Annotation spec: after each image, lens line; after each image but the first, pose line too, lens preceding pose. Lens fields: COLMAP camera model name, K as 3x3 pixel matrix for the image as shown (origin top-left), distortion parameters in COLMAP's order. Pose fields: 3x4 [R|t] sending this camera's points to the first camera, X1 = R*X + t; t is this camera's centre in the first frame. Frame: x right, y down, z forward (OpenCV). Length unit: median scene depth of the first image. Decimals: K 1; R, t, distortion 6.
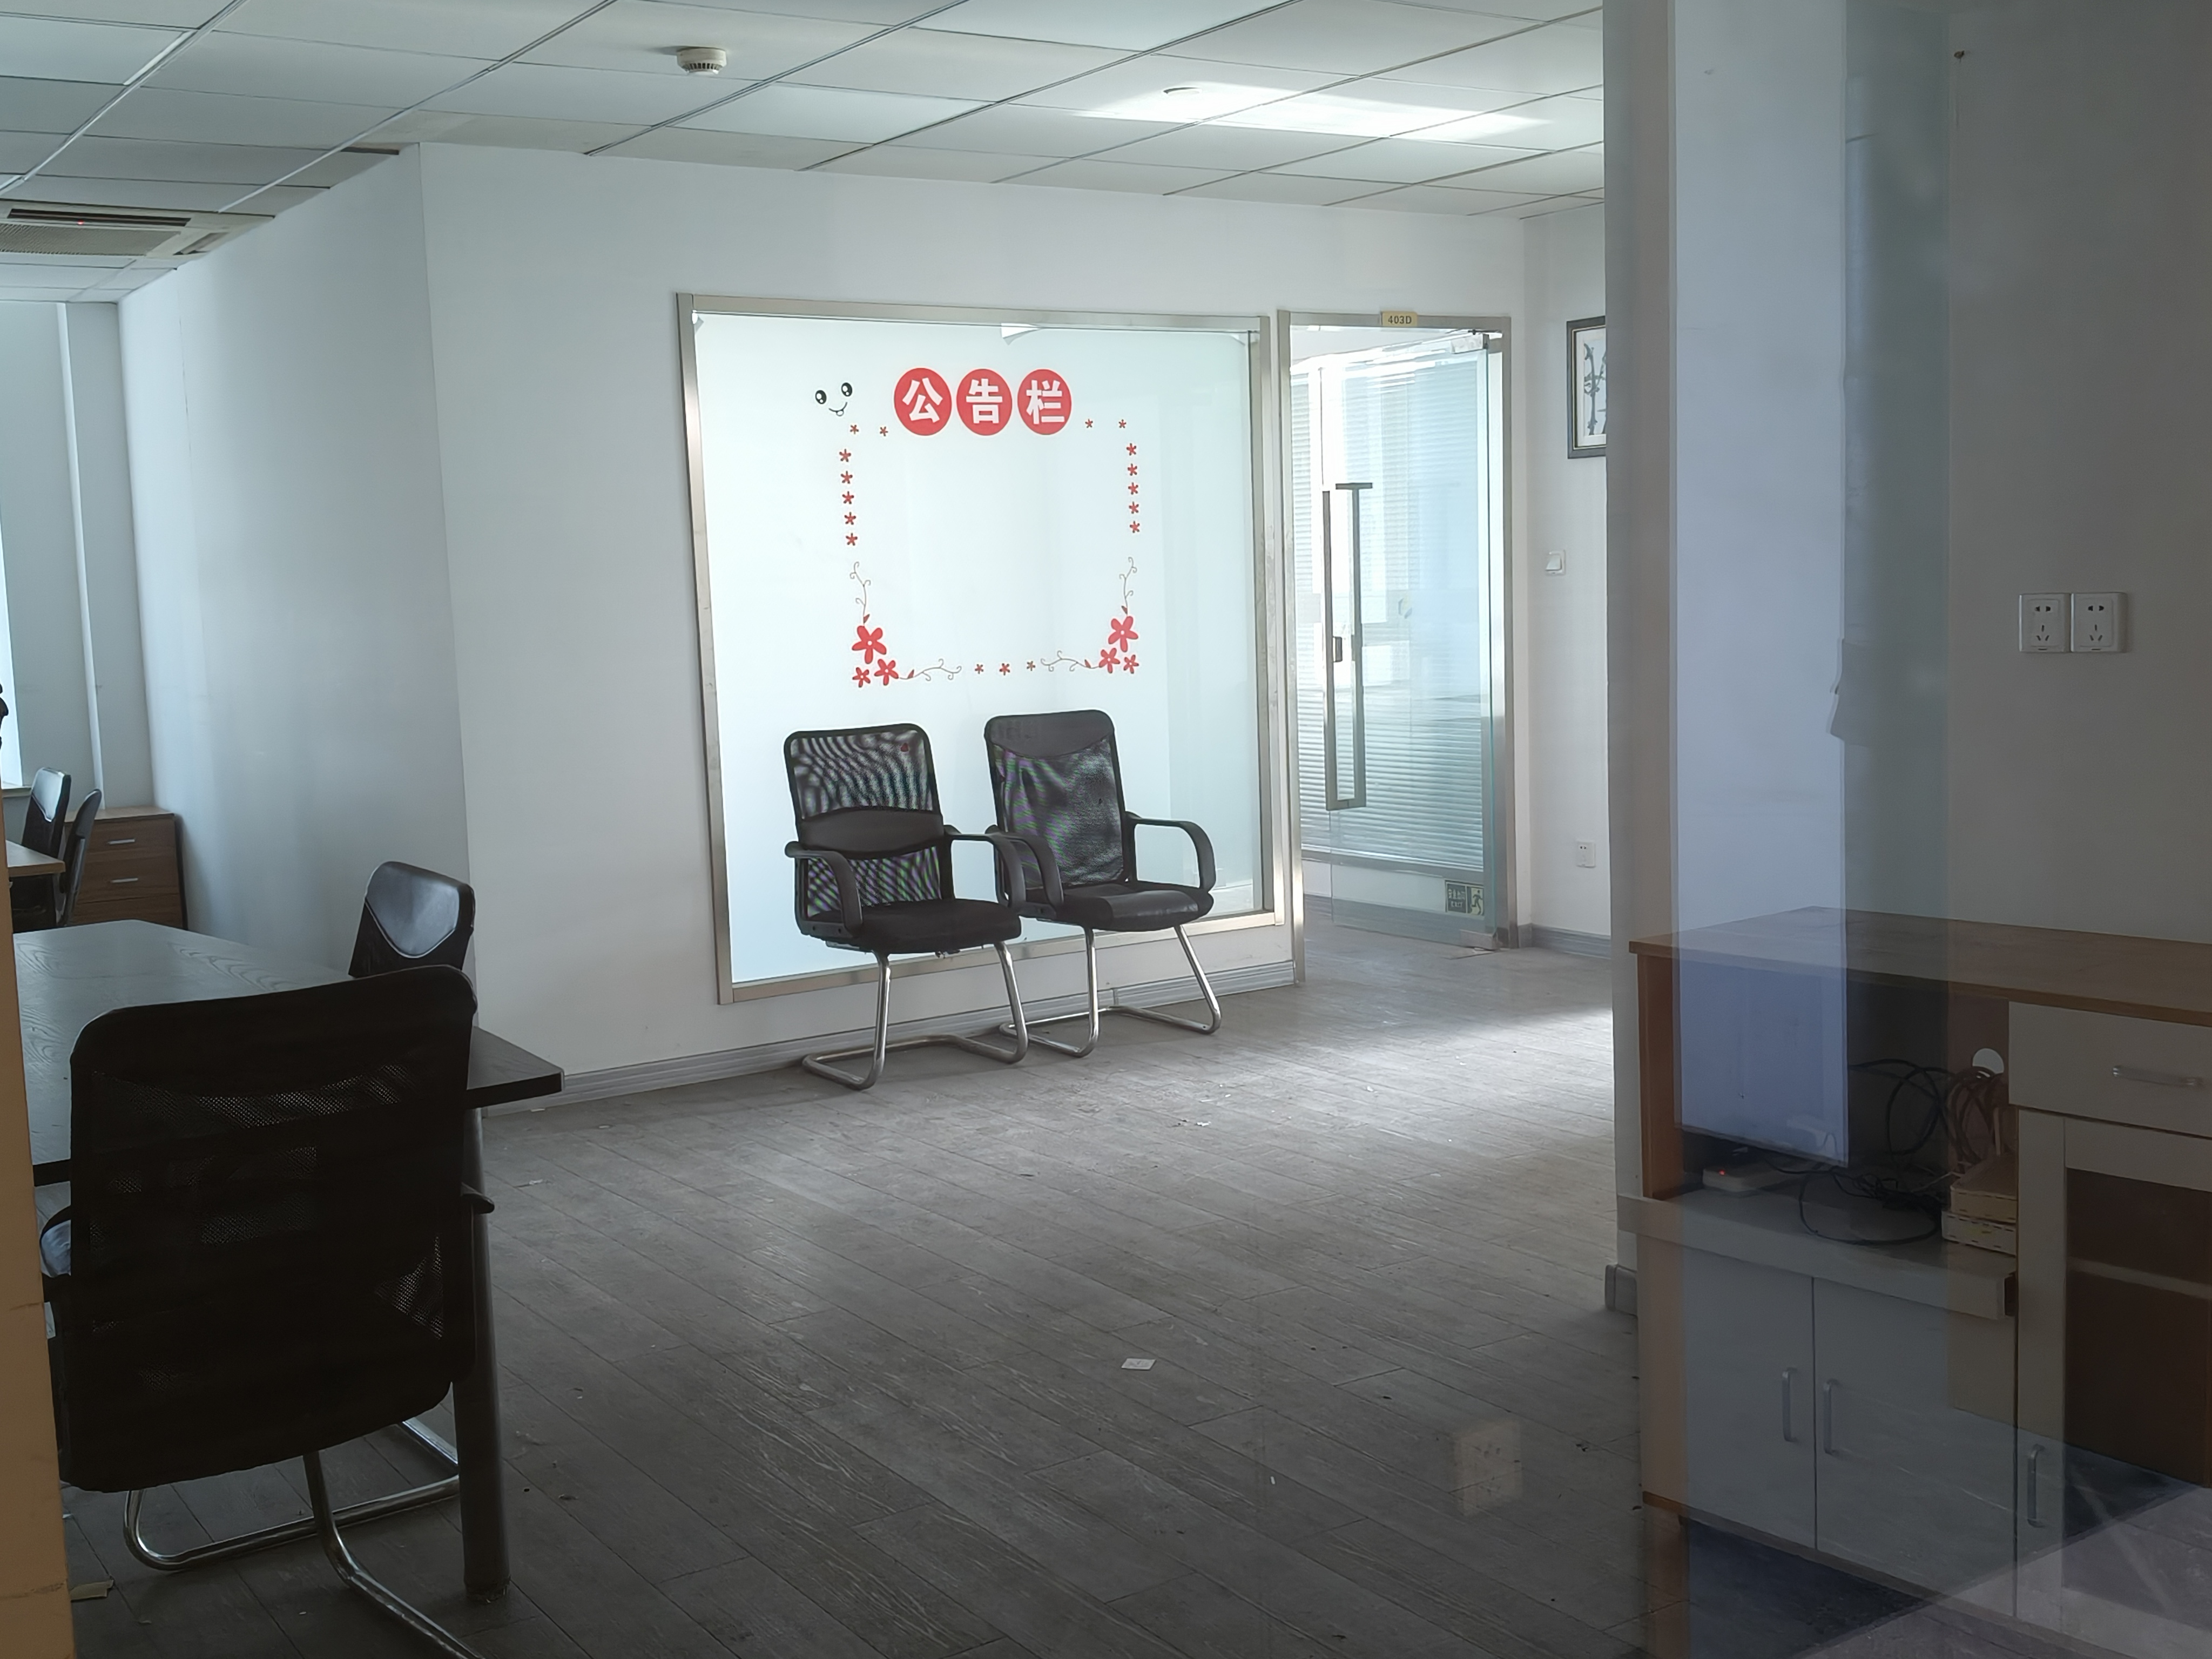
lens RADIAL K [[2356.5, 0, 1121.0], [0, 2356.5, 835.4], [0, 0, 1]] dist [0.355119, -1.209917]
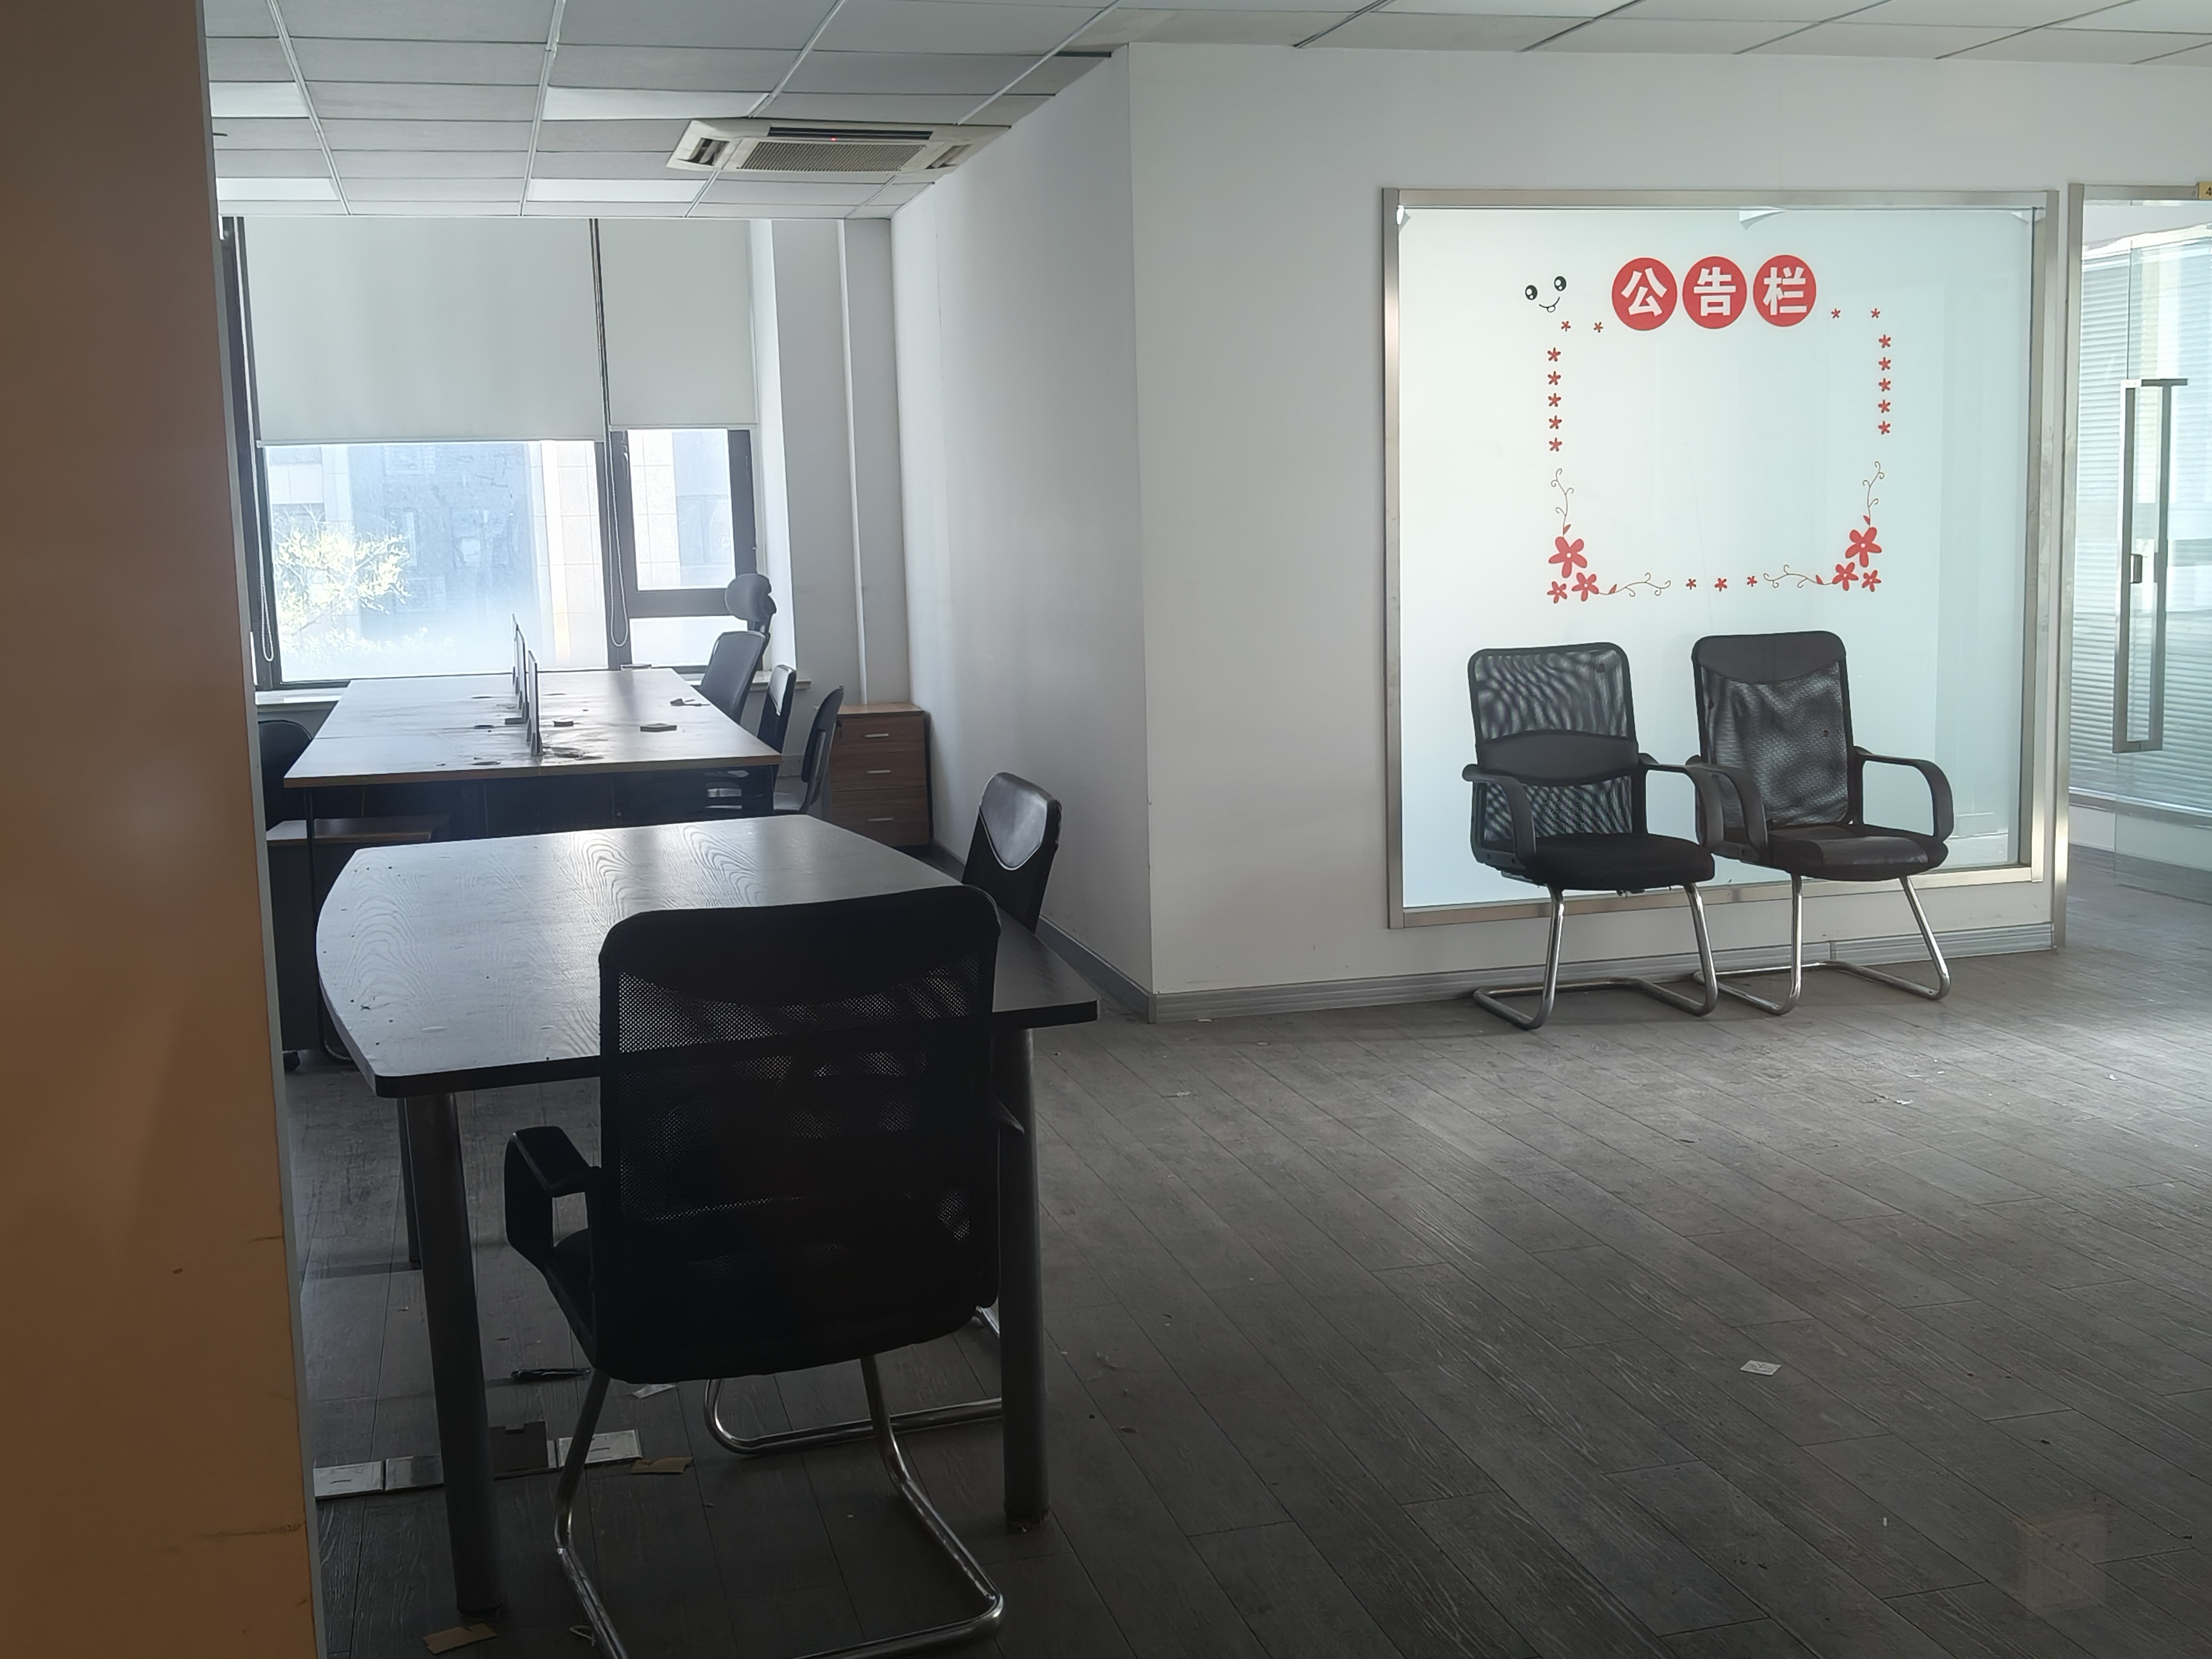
lens RADIAL K [[2391.2, 0, 1123.5], [0, 2391.2, 838.5], [0, 0, 1]] dist [0.214898, -0.695135]
pose [[0.947624, 0.053648, -0.314850, 0.033313], [-0.041914, 0.998155, 0.043925, -0.004069], [0.316626, -0.028428, 0.948124, 0.039345]]
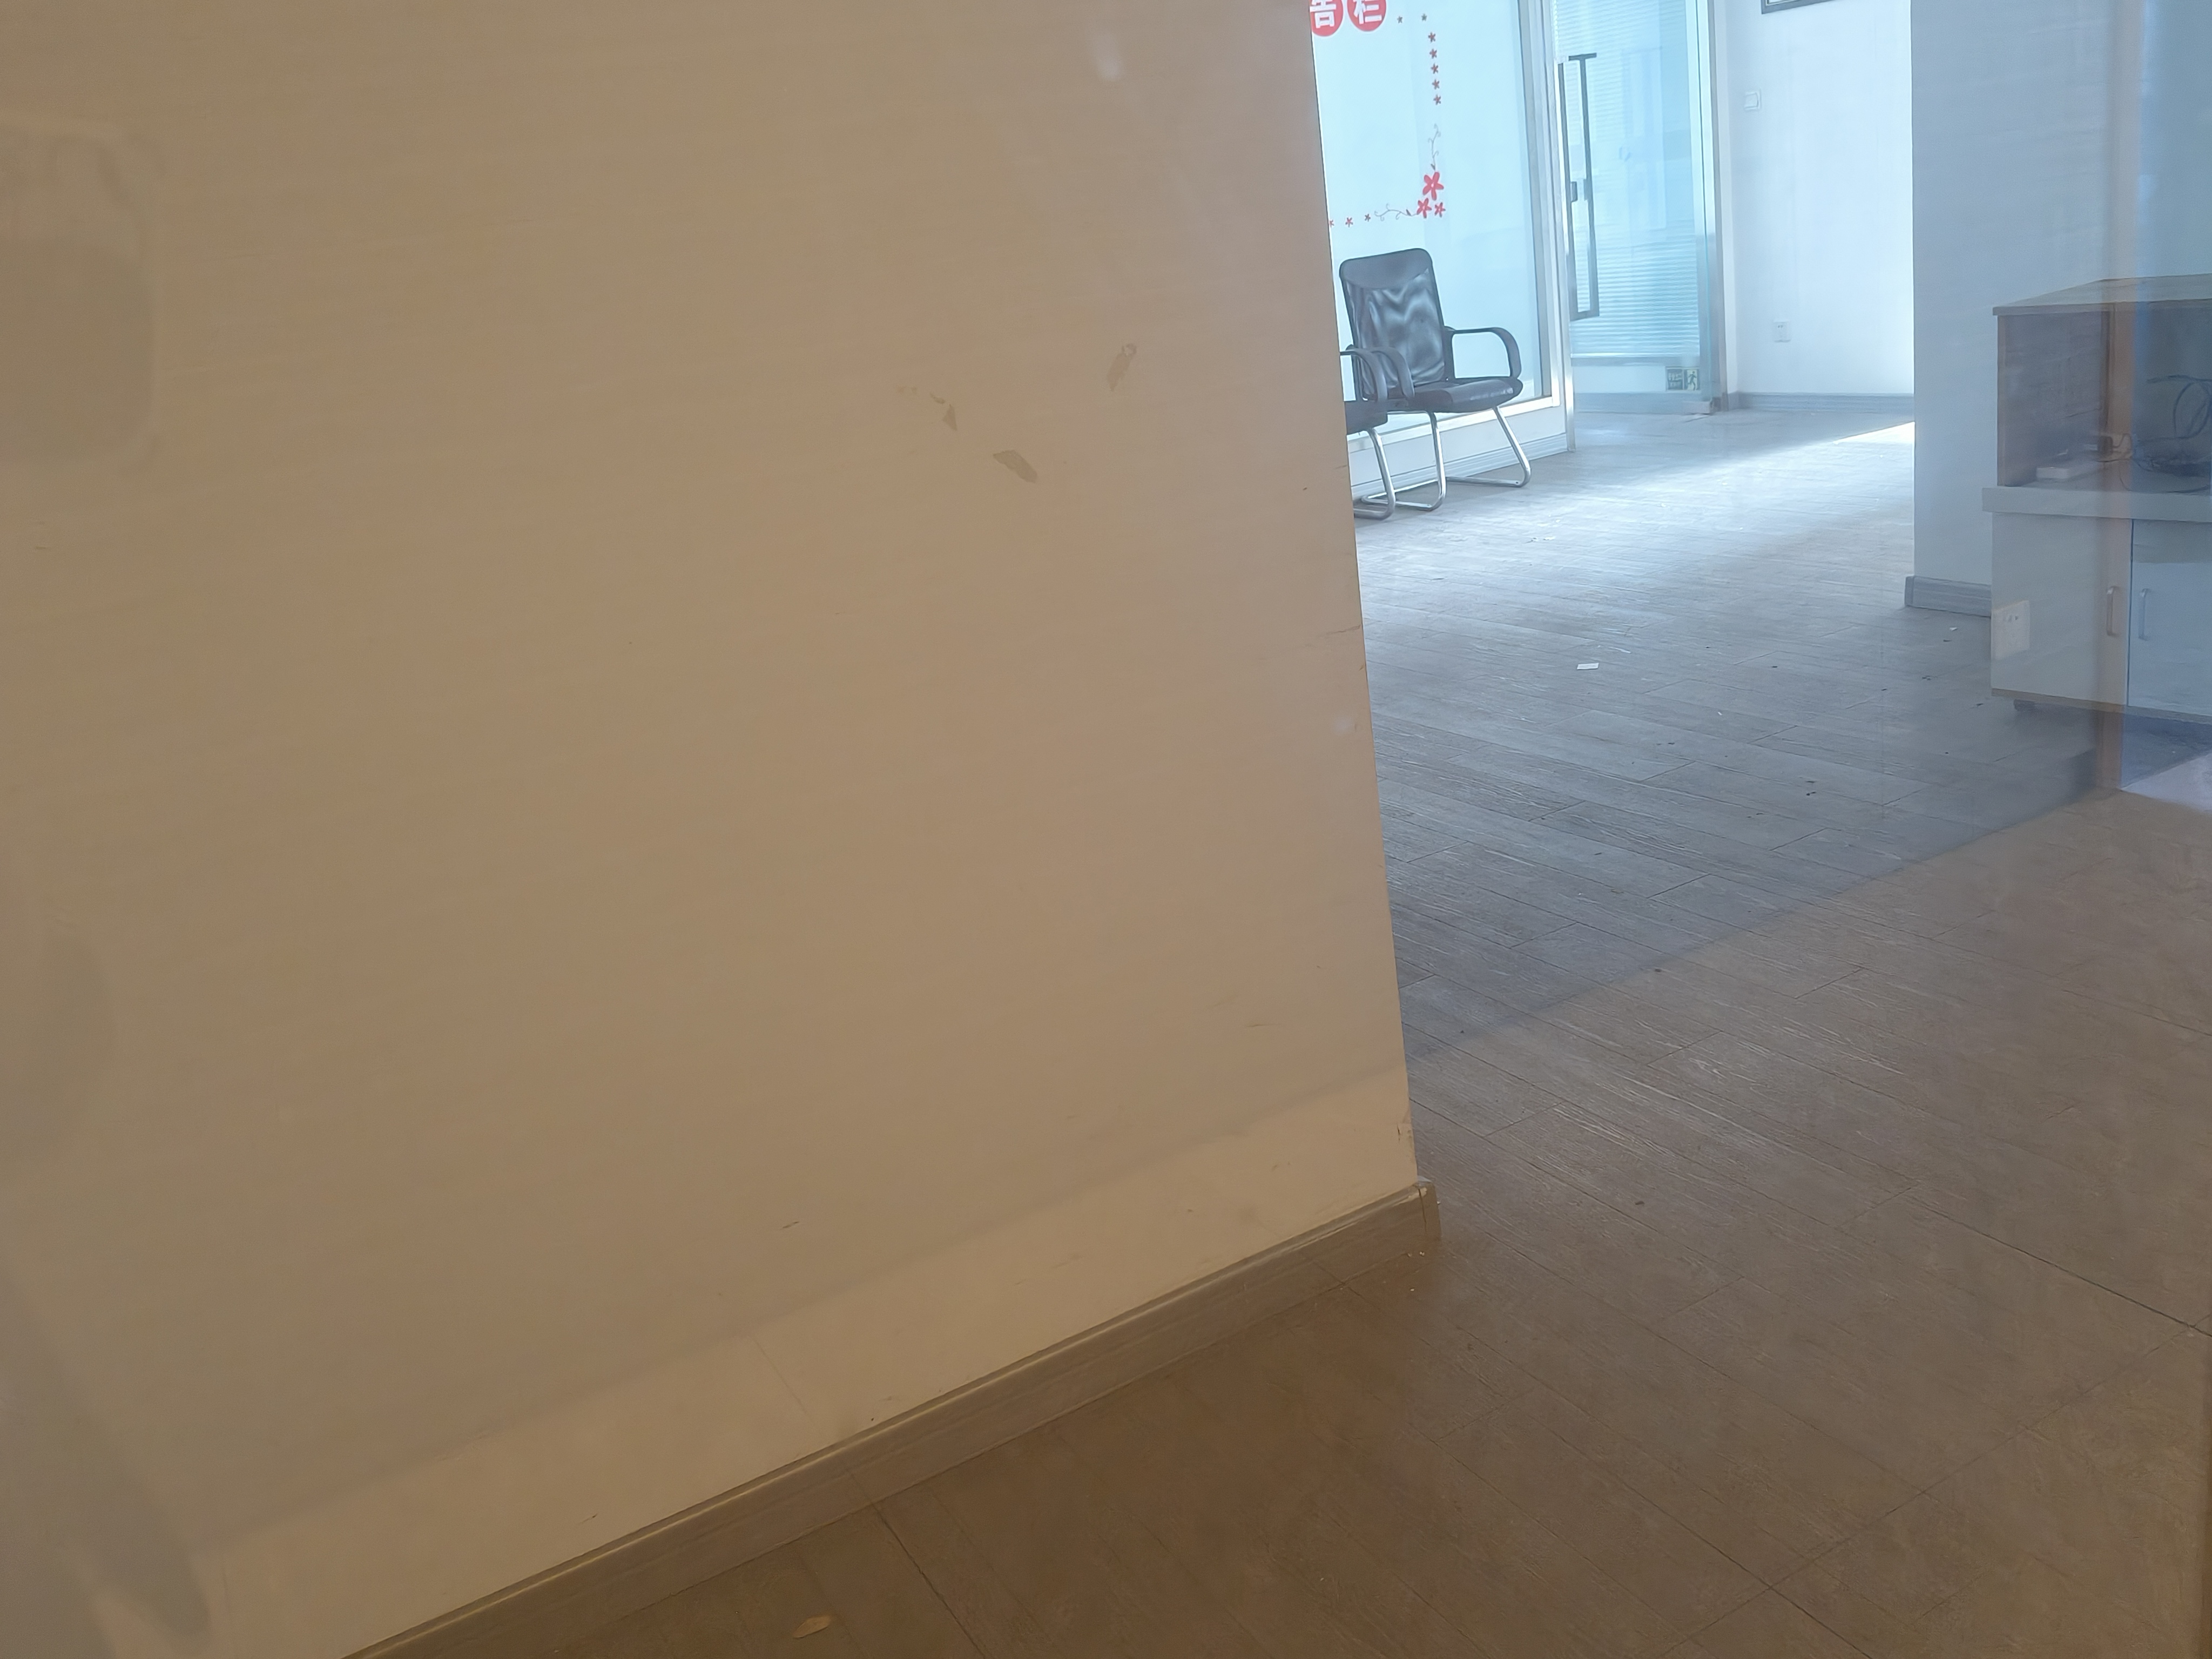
lens RADIAL K [[1805.6, 0, 1118.6], [0, 1805.6, 870.6], [0, 0, 1]] dist [0.000503, -0.094109]
pose [[0.991376, -0.071776, -0.109642, -0.097166], [0.096243, 0.966626, 0.237426, 0.029801], [0.088941, -0.245930, 0.965198, -0.074907]]
